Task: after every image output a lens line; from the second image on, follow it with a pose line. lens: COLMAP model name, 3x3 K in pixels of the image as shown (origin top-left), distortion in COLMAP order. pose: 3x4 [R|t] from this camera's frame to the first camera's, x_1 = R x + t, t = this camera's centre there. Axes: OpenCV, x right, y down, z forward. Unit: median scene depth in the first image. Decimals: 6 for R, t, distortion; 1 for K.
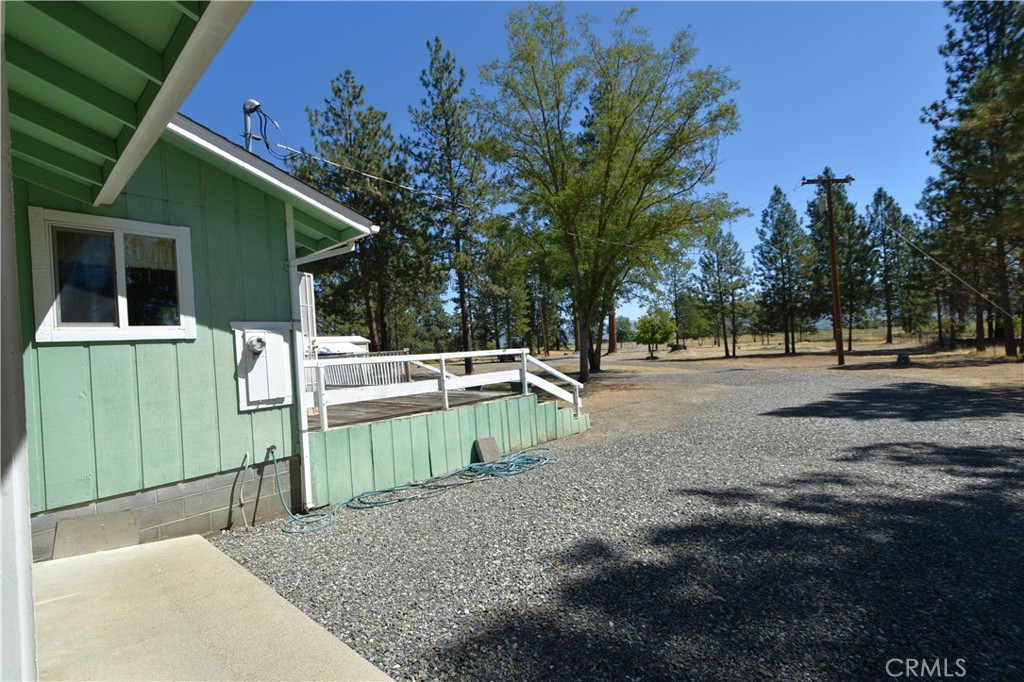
lens RADIAL K [[448.3, 0, 509.2], [0, 448.3, 346.0], [0, 0, 1]] dist [-0.000385, -0.001056]
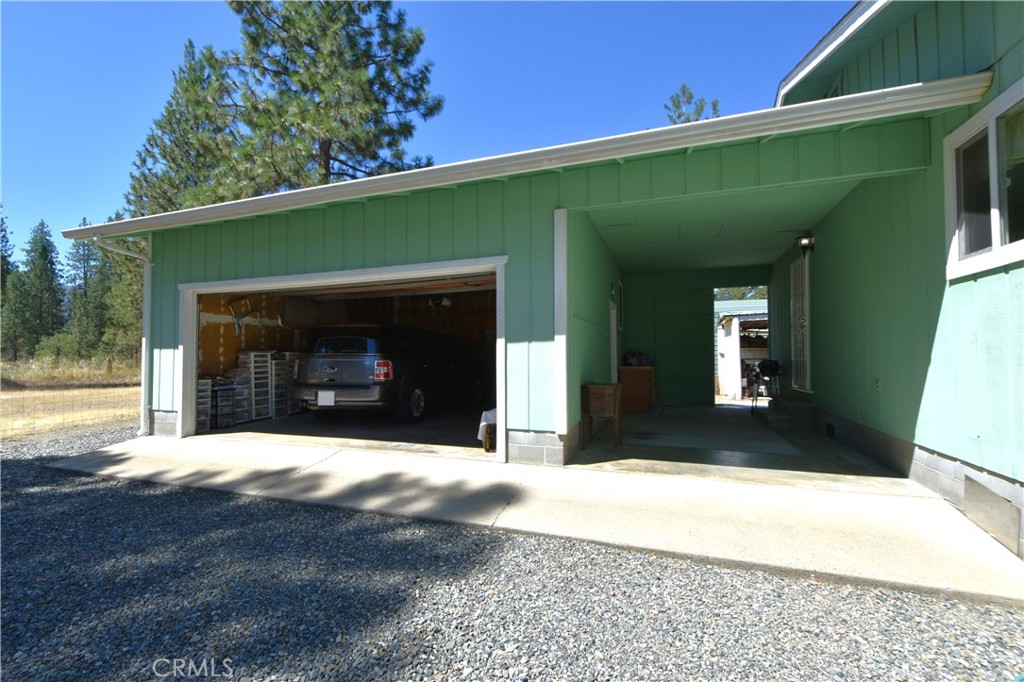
lens RADIAL K [[448.3, 0, 509.2], [0, 448.3, 346.0], [0, 0, 1]] dist [-0.000385, -0.001056]
pose [[-0.936465, 0.054189, -0.346551, 0.167202], [0.060784, 0.998117, -0.008180, 0.081946], [0.345455, -0.028725, -0.937996, 1.571023]]
